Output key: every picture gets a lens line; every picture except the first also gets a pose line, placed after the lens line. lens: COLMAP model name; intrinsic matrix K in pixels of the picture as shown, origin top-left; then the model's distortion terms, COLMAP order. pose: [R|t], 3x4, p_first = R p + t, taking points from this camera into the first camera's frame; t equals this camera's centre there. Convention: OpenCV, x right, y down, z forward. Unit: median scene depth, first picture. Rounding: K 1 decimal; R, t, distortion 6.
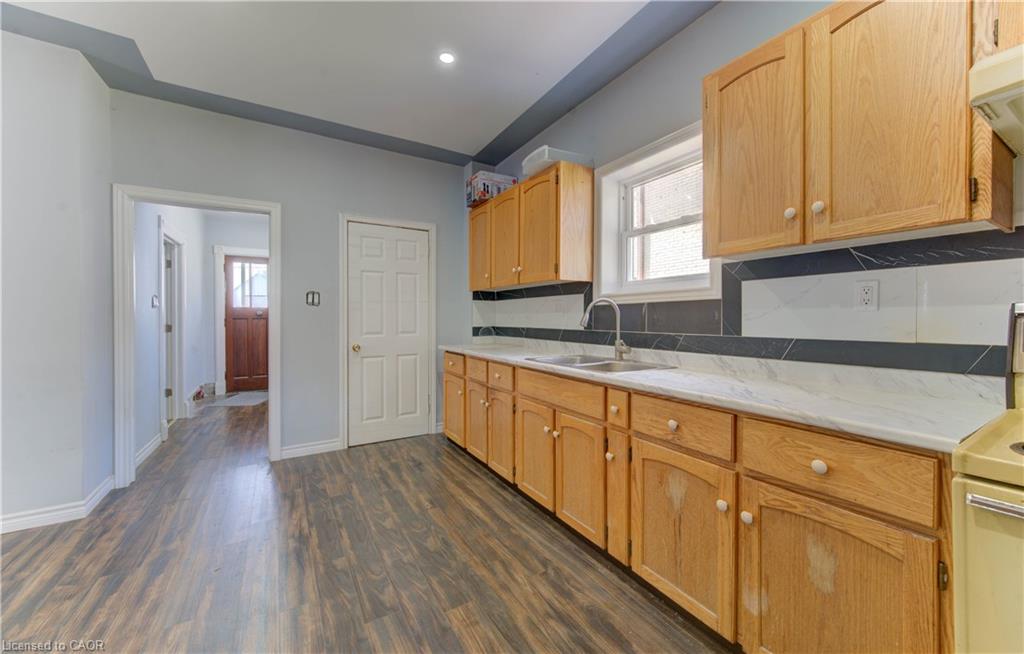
lens RADIAL K [[378.1, 0, 480.6], [0, 378.1, 321.8], [0, 0, 1]] dist [-0.002093, -0.000077]
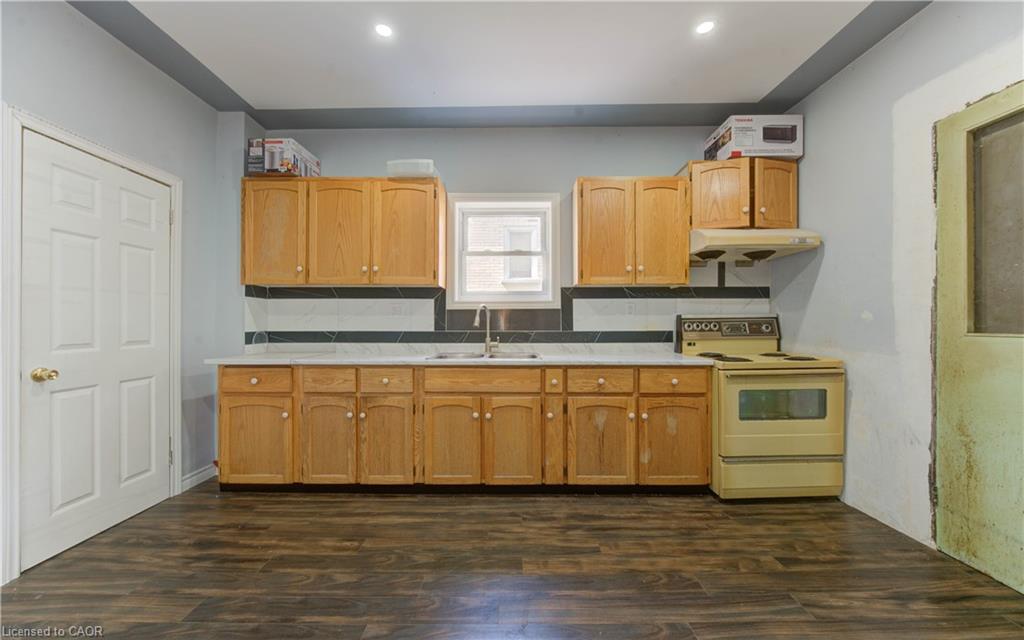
lens RADIAL K [[404.0, 0, 479.5], [0, 404.0, 324.7], [0, 0, 1]] dist [-0.001089, -0.000328]
pose [[0.509870, 0.000546, 0.860251, -0.789868], [0.007715, 0.999957, -0.005207, 0.011168], [-0.860217, 0.009292, 0.509844, 0.312018]]
